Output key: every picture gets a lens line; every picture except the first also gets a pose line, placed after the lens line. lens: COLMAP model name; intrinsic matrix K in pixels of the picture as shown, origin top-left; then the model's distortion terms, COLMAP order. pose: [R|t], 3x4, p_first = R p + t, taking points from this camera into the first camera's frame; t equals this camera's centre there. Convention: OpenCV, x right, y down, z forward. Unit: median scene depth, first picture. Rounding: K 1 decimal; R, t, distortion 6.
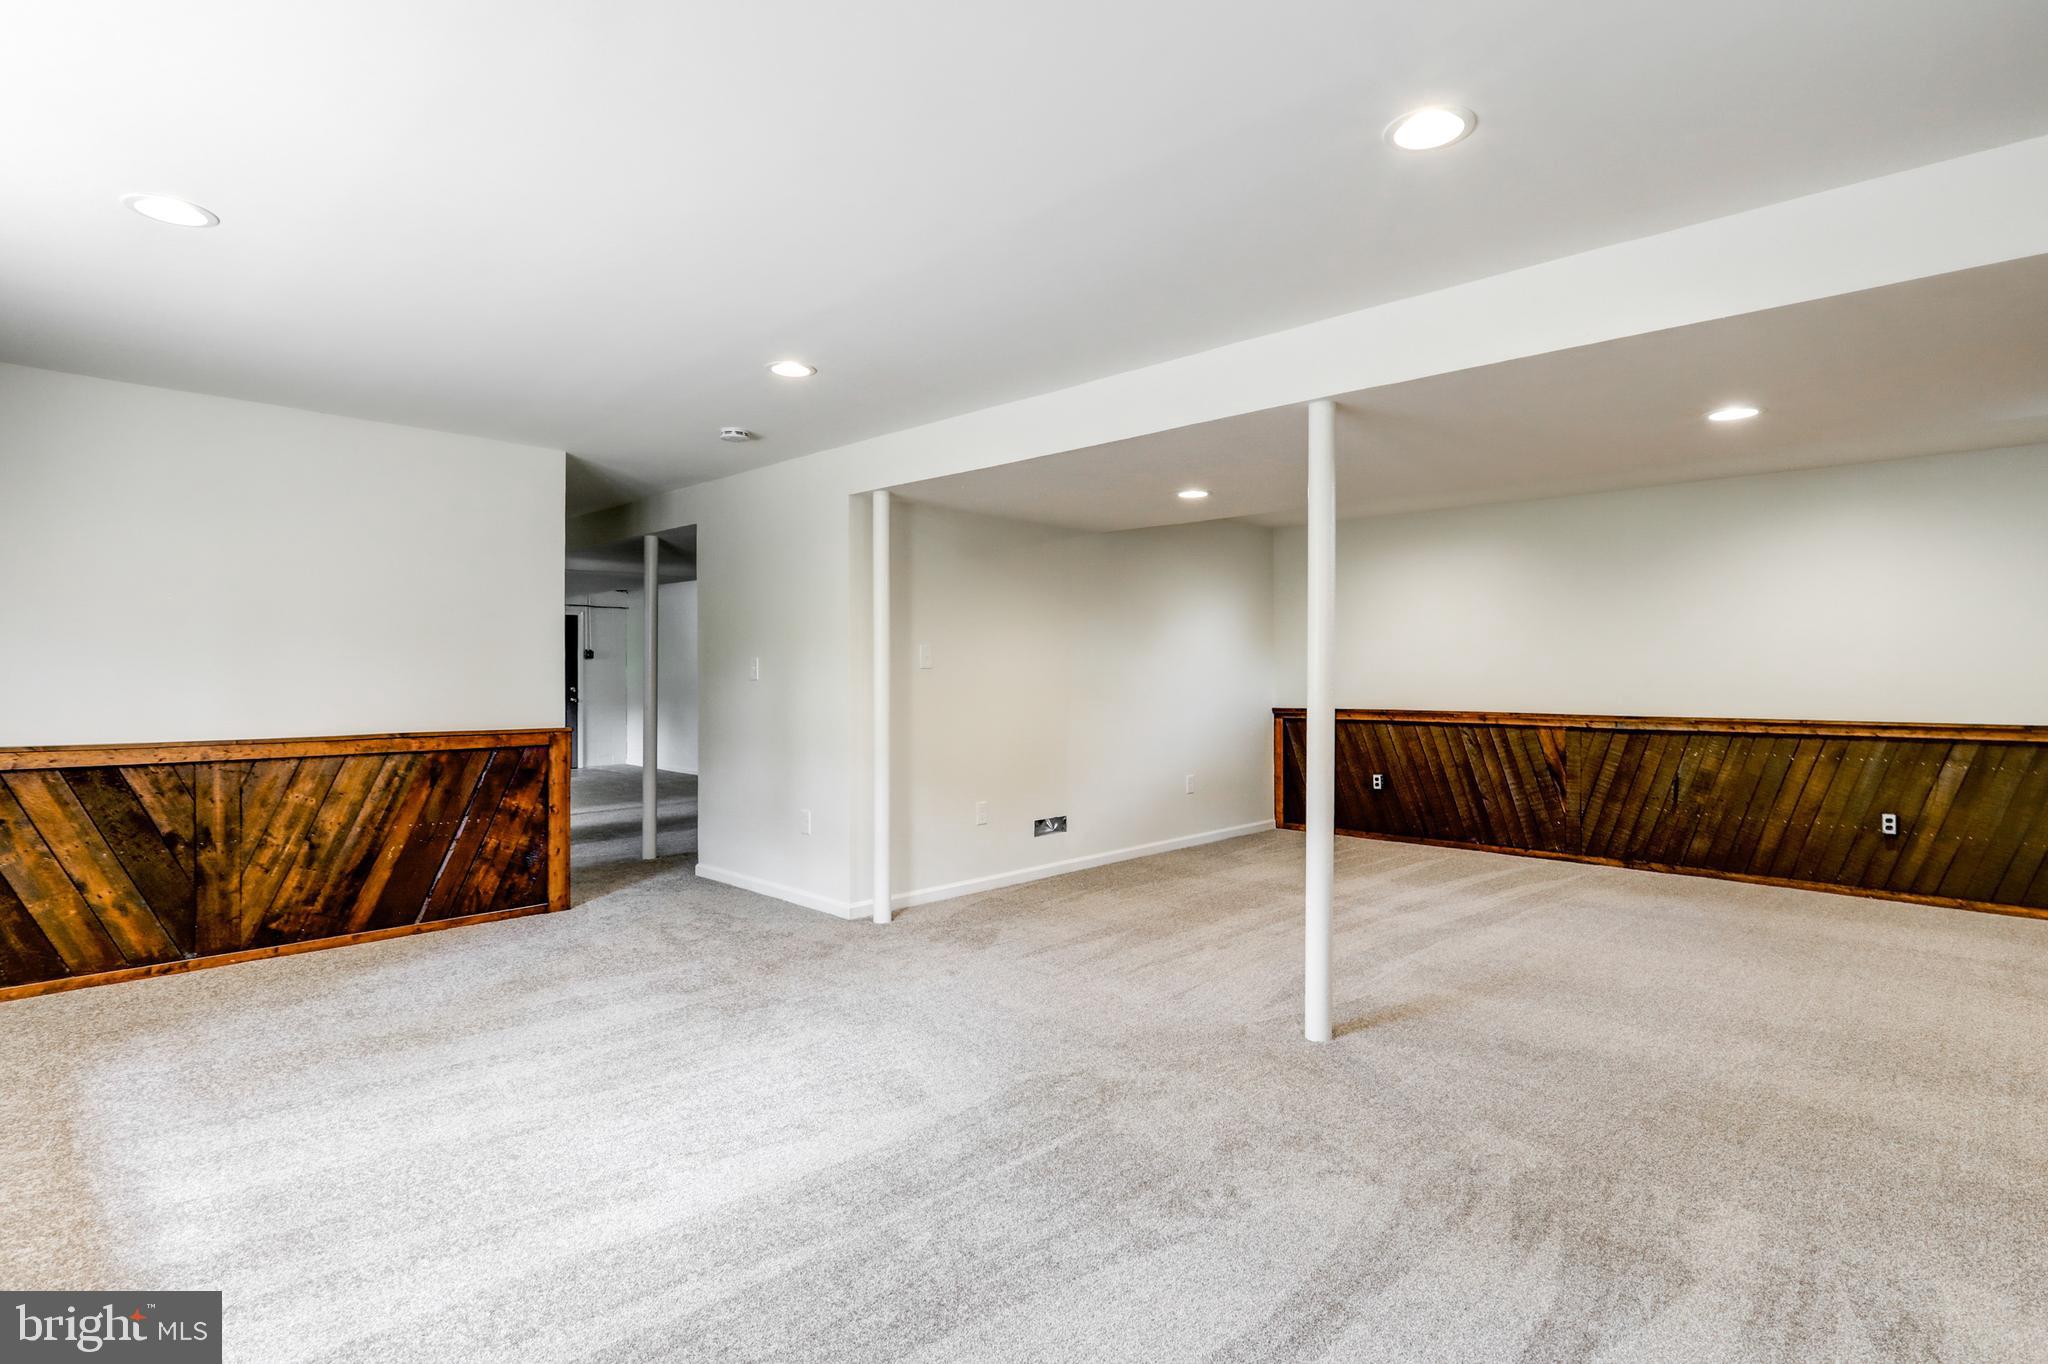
lens RADIAL K [[1023.2, 0, 1024.0], [0, 1023.2, 682.0], [0, 0, 1]] dist [-0.025023, 0.014006]
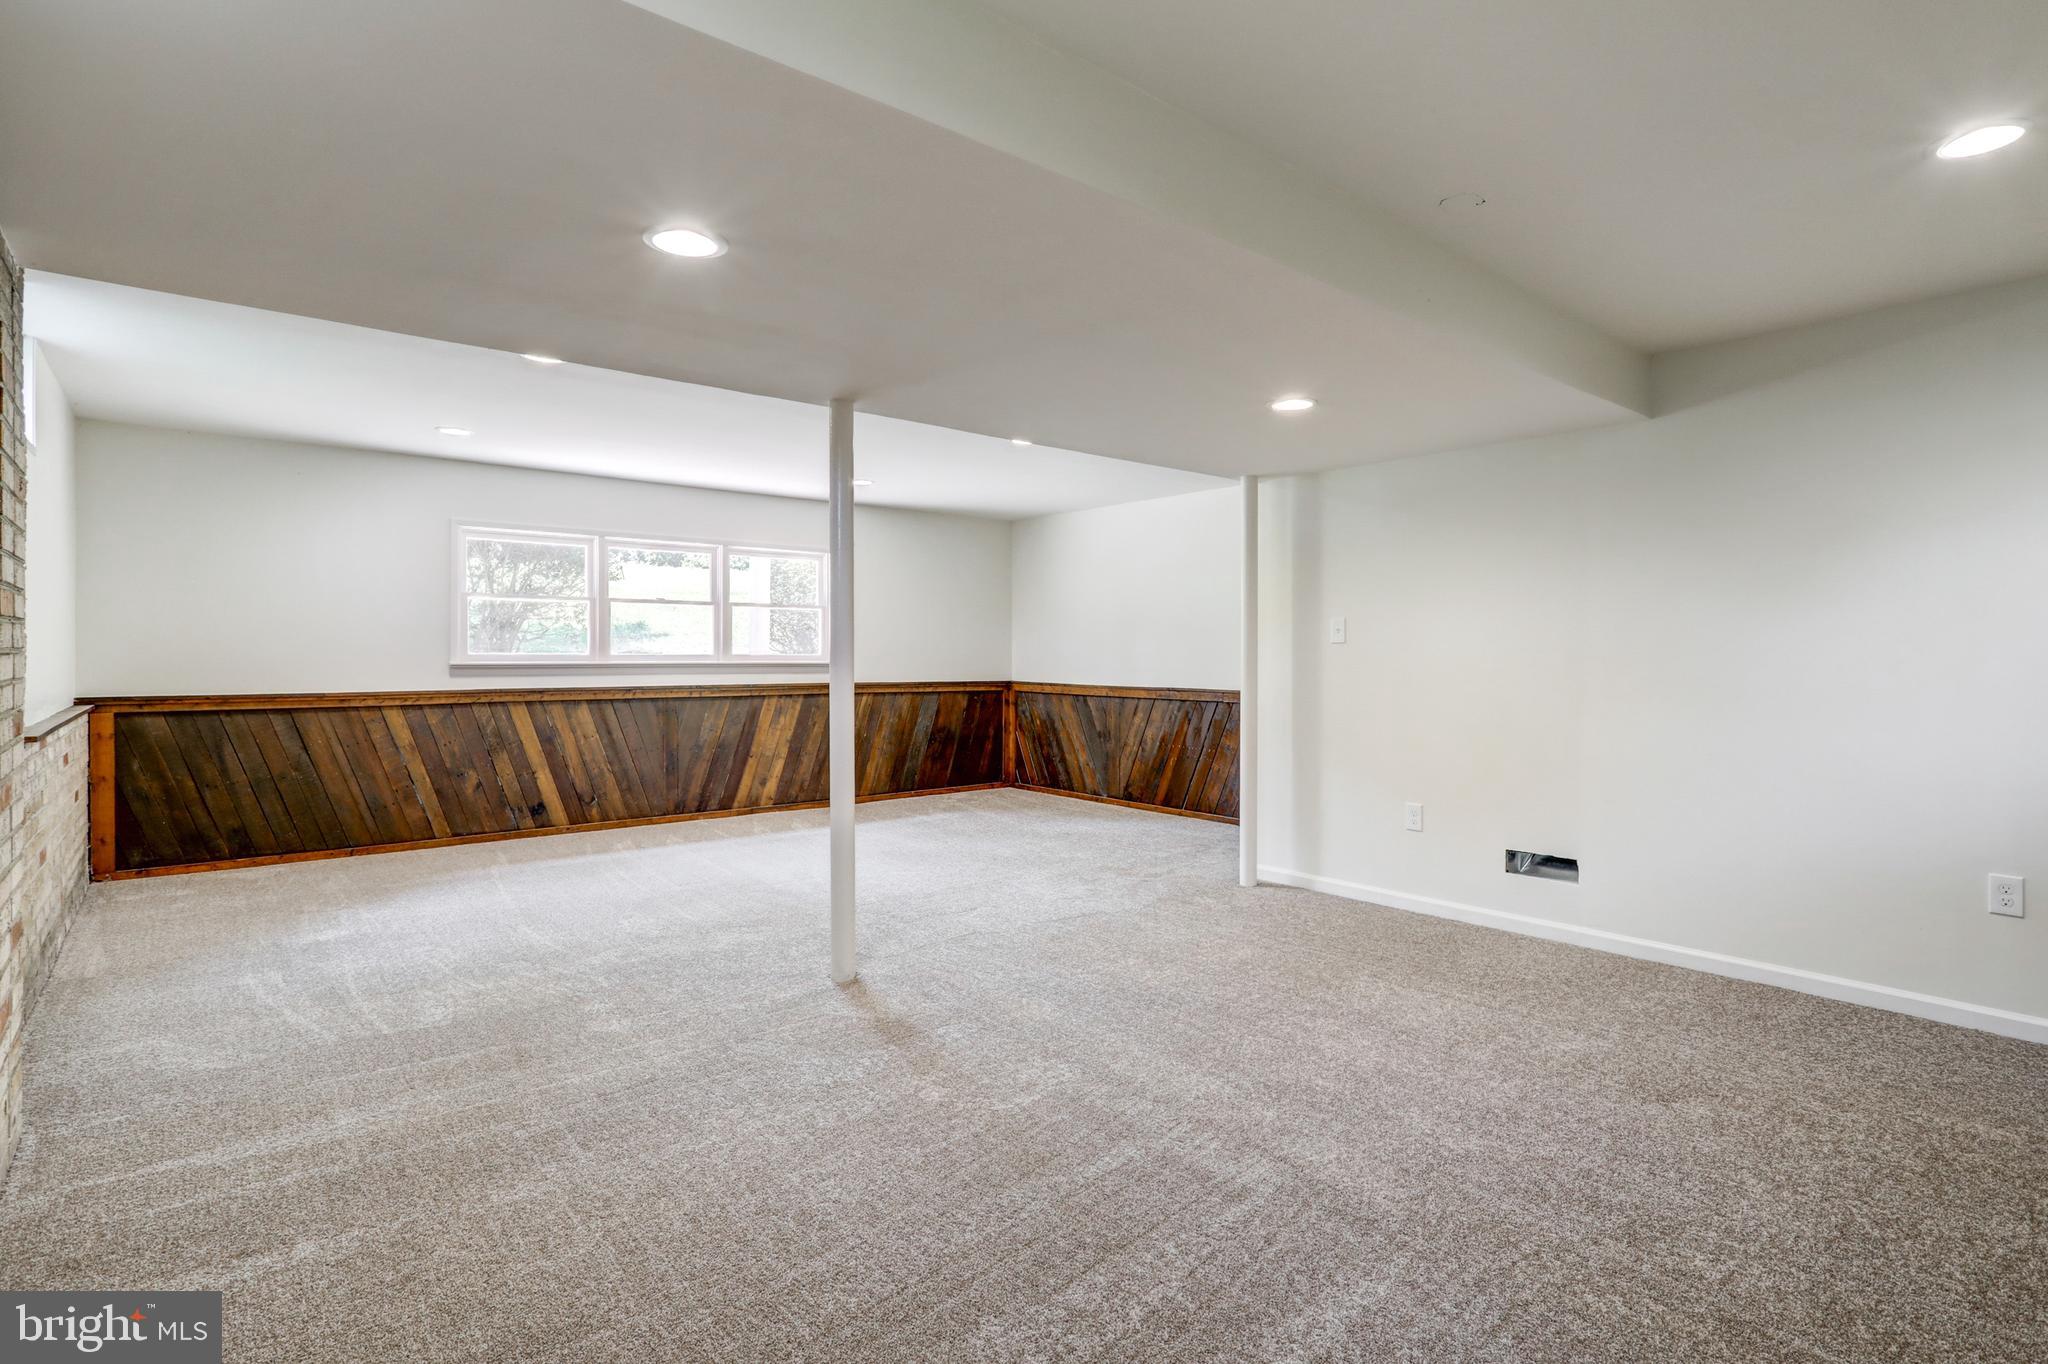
lens RADIAL K [[1023.2, 0, 1024.0], [0, 1023.2, 682.0], [0, 0, 1]] dist [-0.025023, 0.014006]
pose [[-0.129249, 0.027222, -0.991238, 1.085238], [-0.017008, 0.999415, 0.029664, -0.004210], [0.991466, 0.020693, -0.128711, 1.022536]]
